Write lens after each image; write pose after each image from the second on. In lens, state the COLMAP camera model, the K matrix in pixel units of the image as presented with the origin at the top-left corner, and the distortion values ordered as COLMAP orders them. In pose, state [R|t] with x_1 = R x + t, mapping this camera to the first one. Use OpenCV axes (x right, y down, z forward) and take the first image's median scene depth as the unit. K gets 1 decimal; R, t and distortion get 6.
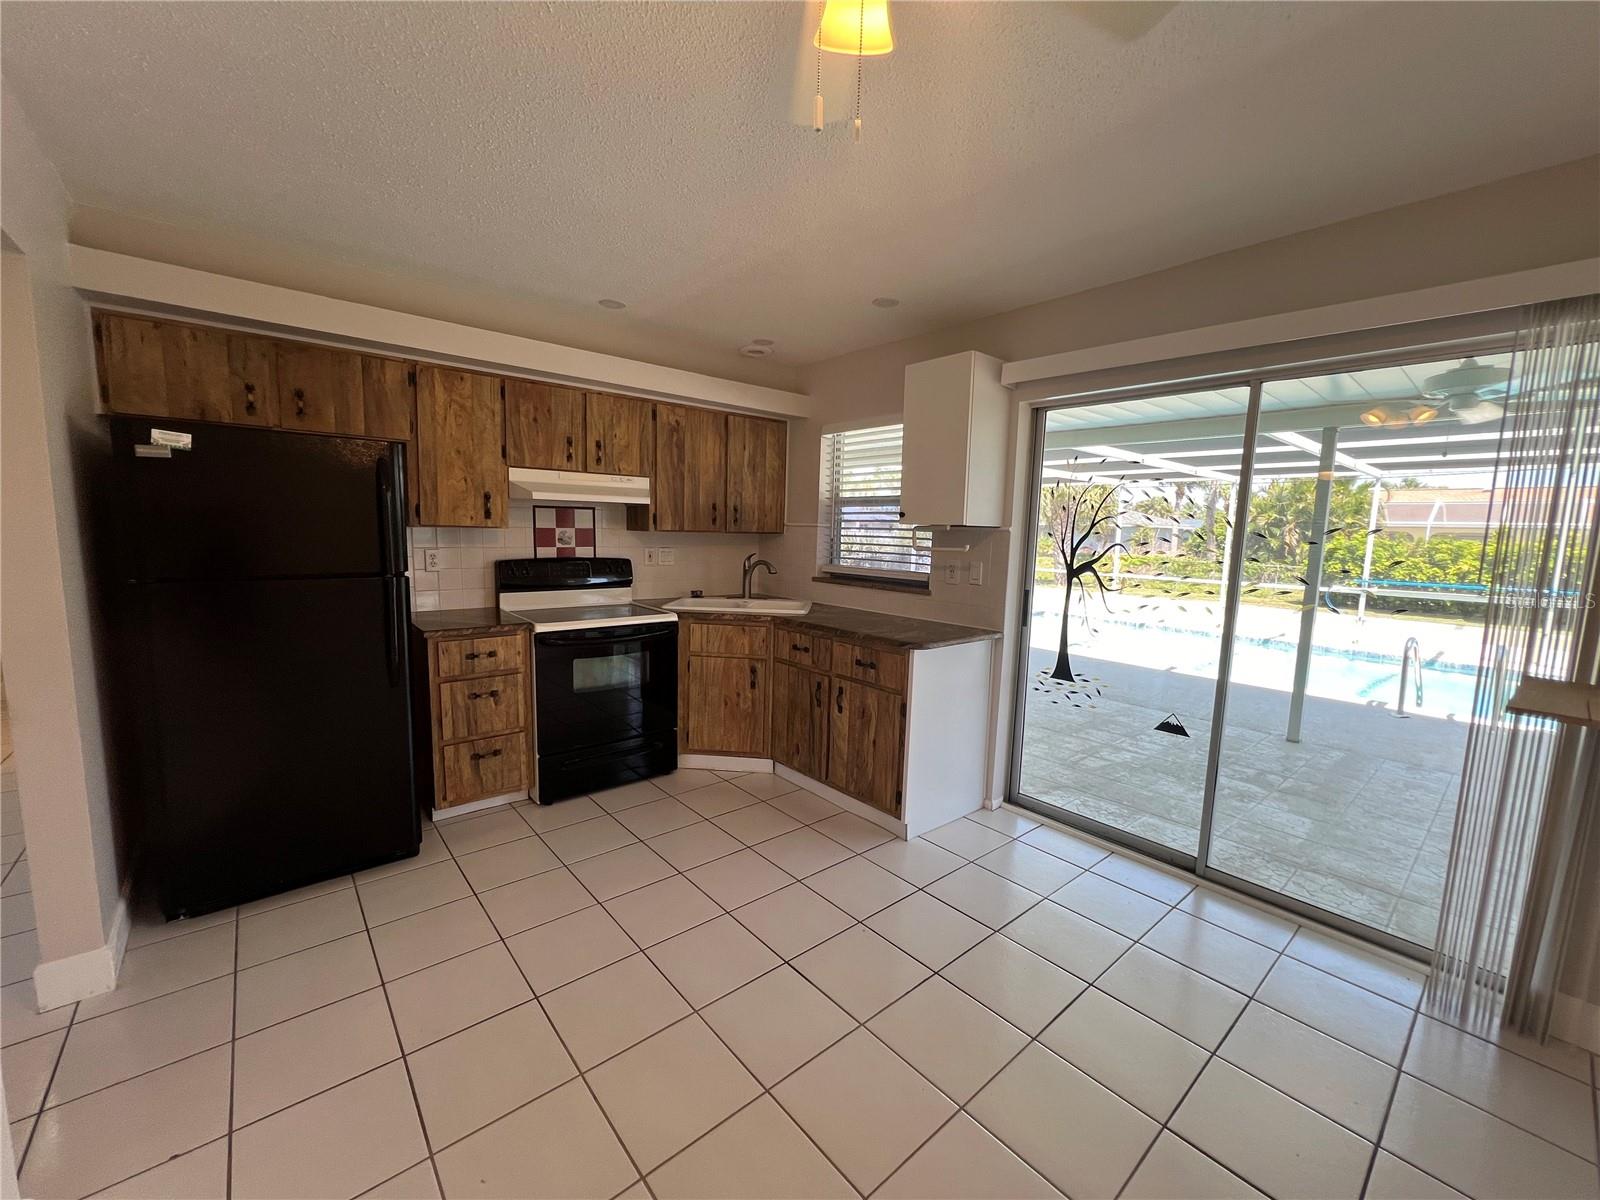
lens RADIAL K [[644.5, 0, 801.8], [0, 644.5, 604.7], [0, 0, 1]] dist [-0.003858, 0.001118]
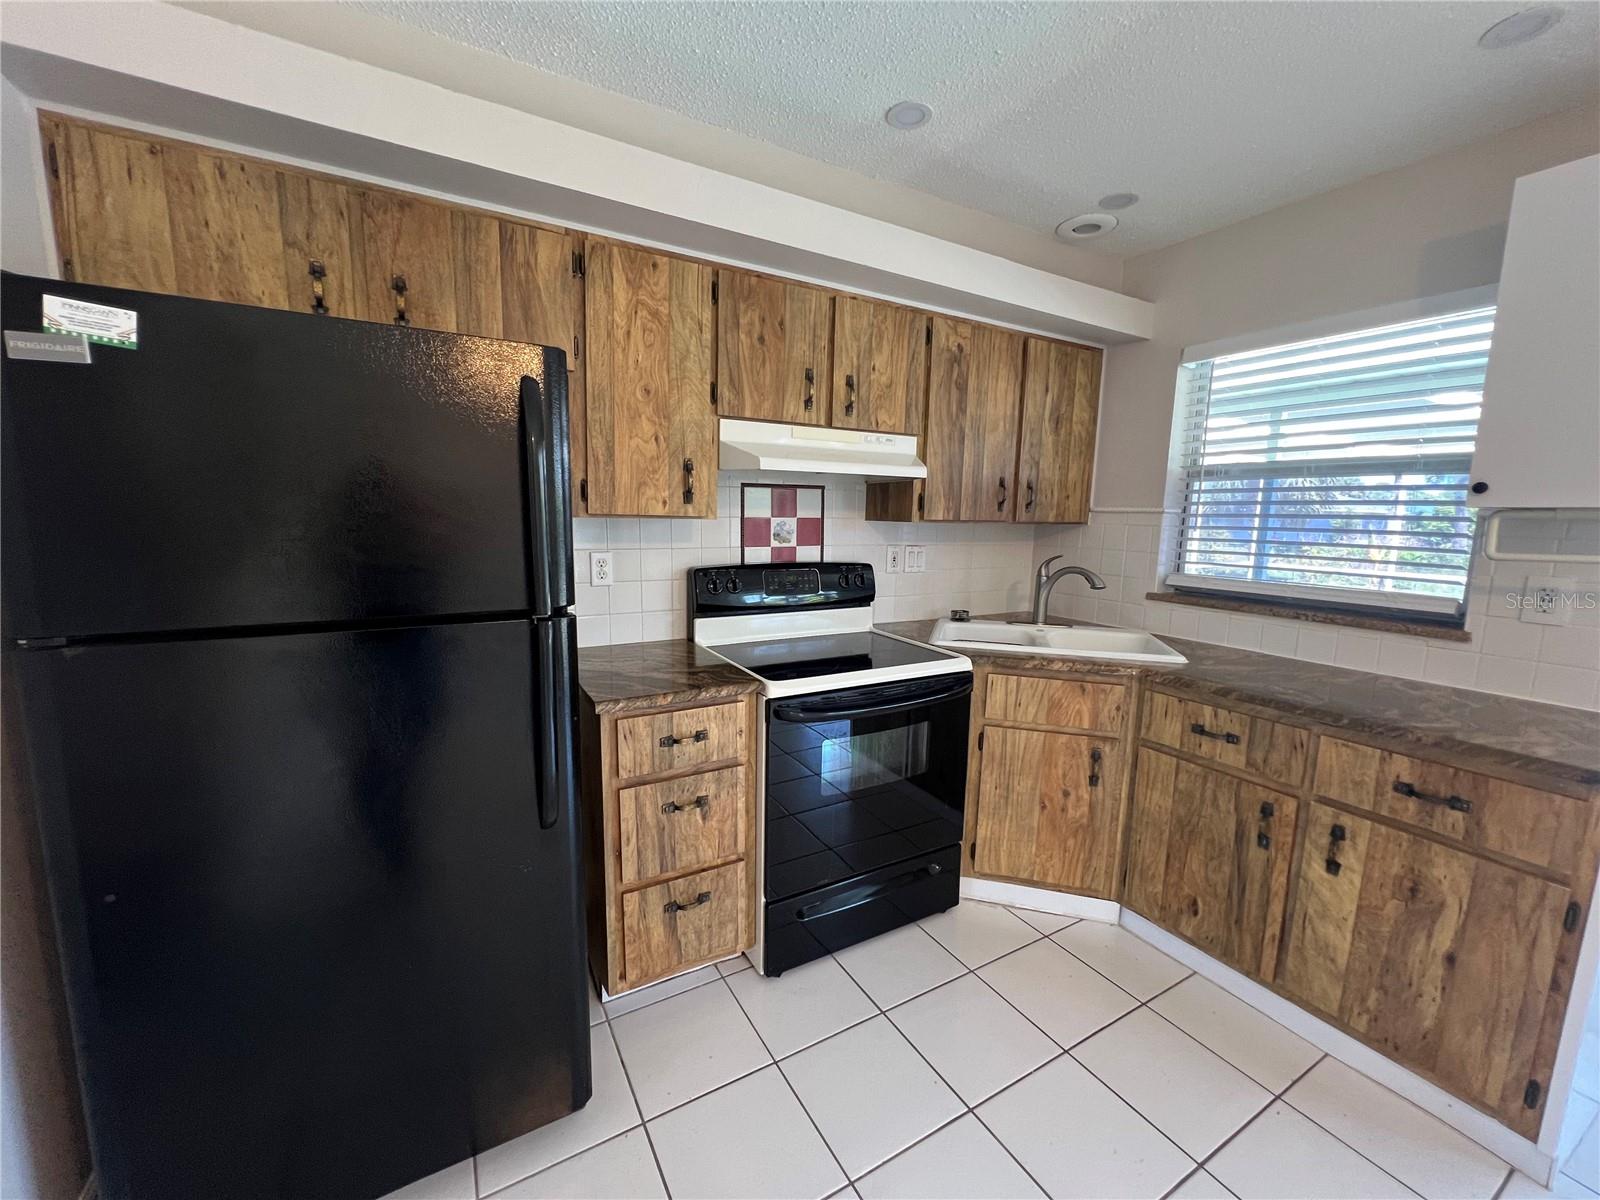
lens RADIAL K [[644.5, 0, 803.5], [0, 644.5, 601.9], [0, 0, 1]] dist [-0.003858, 0.001118]
pose [[0.985100, 0.019818, -0.170834, -0.275391], [-0.016586, 0.999656, 0.020330, -0.054514], [0.171178, -0.017194, 0.985090, 0.418755]]
